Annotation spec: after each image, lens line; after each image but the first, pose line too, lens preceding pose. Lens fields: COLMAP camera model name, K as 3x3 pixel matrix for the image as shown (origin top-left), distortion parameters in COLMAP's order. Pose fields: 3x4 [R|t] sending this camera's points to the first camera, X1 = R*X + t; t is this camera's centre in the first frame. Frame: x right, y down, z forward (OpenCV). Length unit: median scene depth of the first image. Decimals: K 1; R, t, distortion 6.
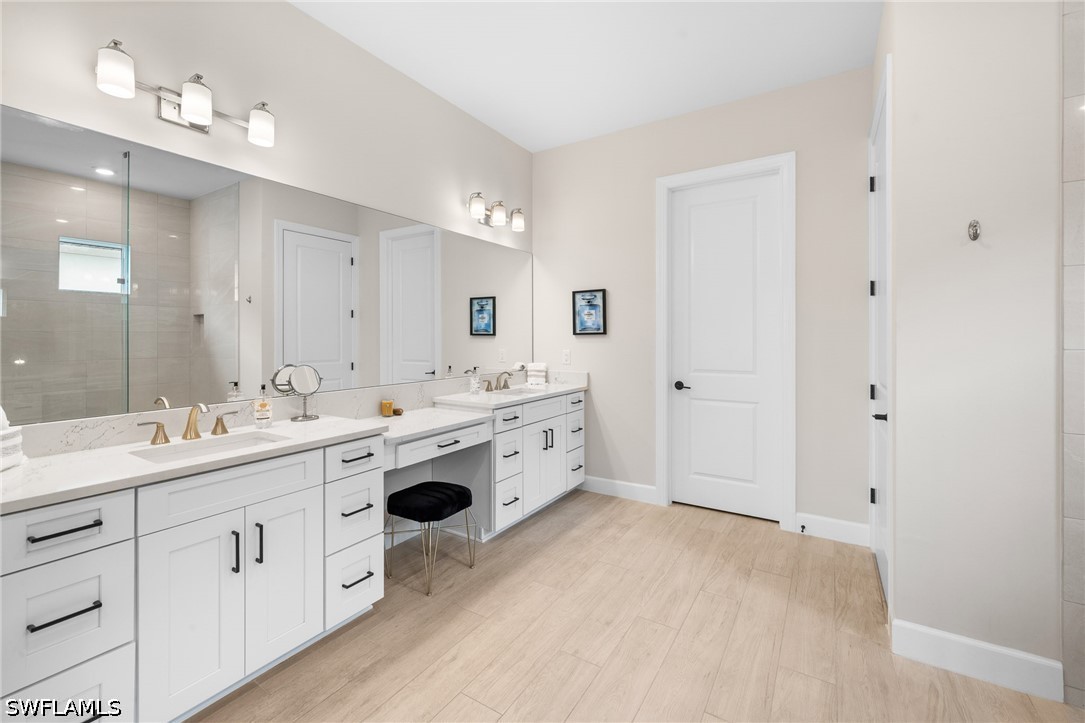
lens RADIAL K [[457.6, 0, 532.2], [0, 457.6, 337.9], [0, 0, 1]] dist [-0.002698, 0.000222]
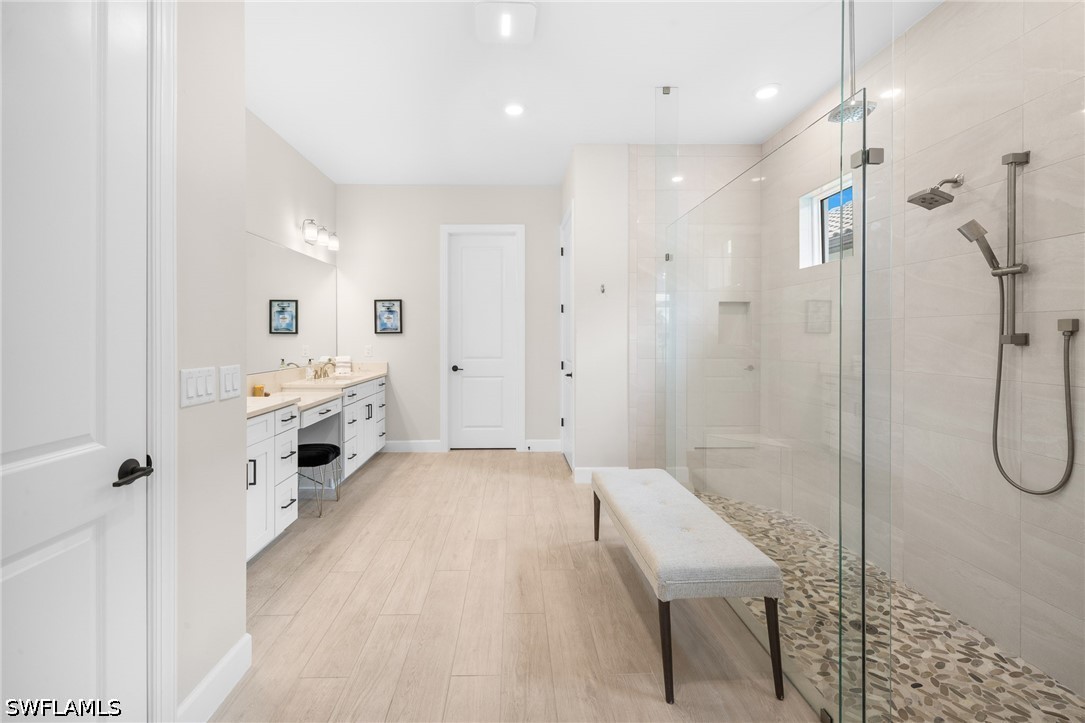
lens RADIAL K [[462.5, 0, 516.6], [0, 462.5, 341.5], [0, 0, 1]] dist [-0.000641, 0.000914]
pose [[0.835023, -0.006317, 0.550180, -0.343823], [0.000648, 0.999945, 0.010498, 0.002737], [-0.550215, -0.008410, 0.834980, -0.358666]]
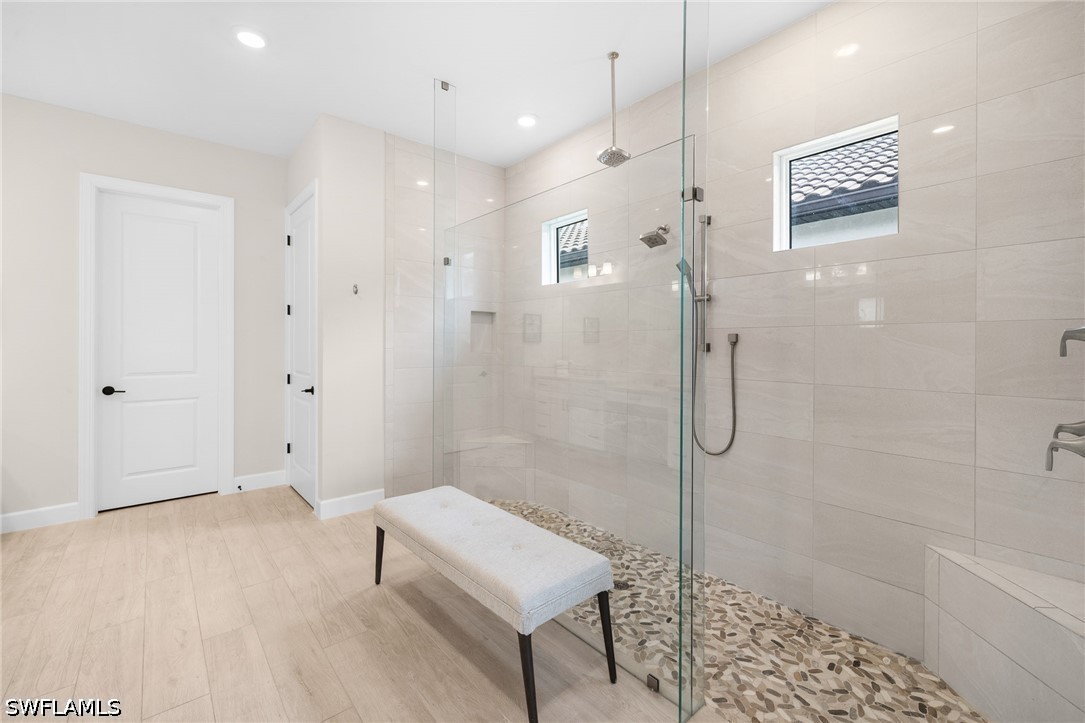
lens RADIAL K [[458.3, 0, 535.9], [0, 458.3, 347.0], [0, 0, 1]] dist [-0.001823, 0.000409]
pose [[0.295170, -0.004177, 0.955436, -0.365426], [-0.002689, 0.999983, 0.005203, 0.002435], [-0.955441, -0.004105, 0.295154, -0.177472]]
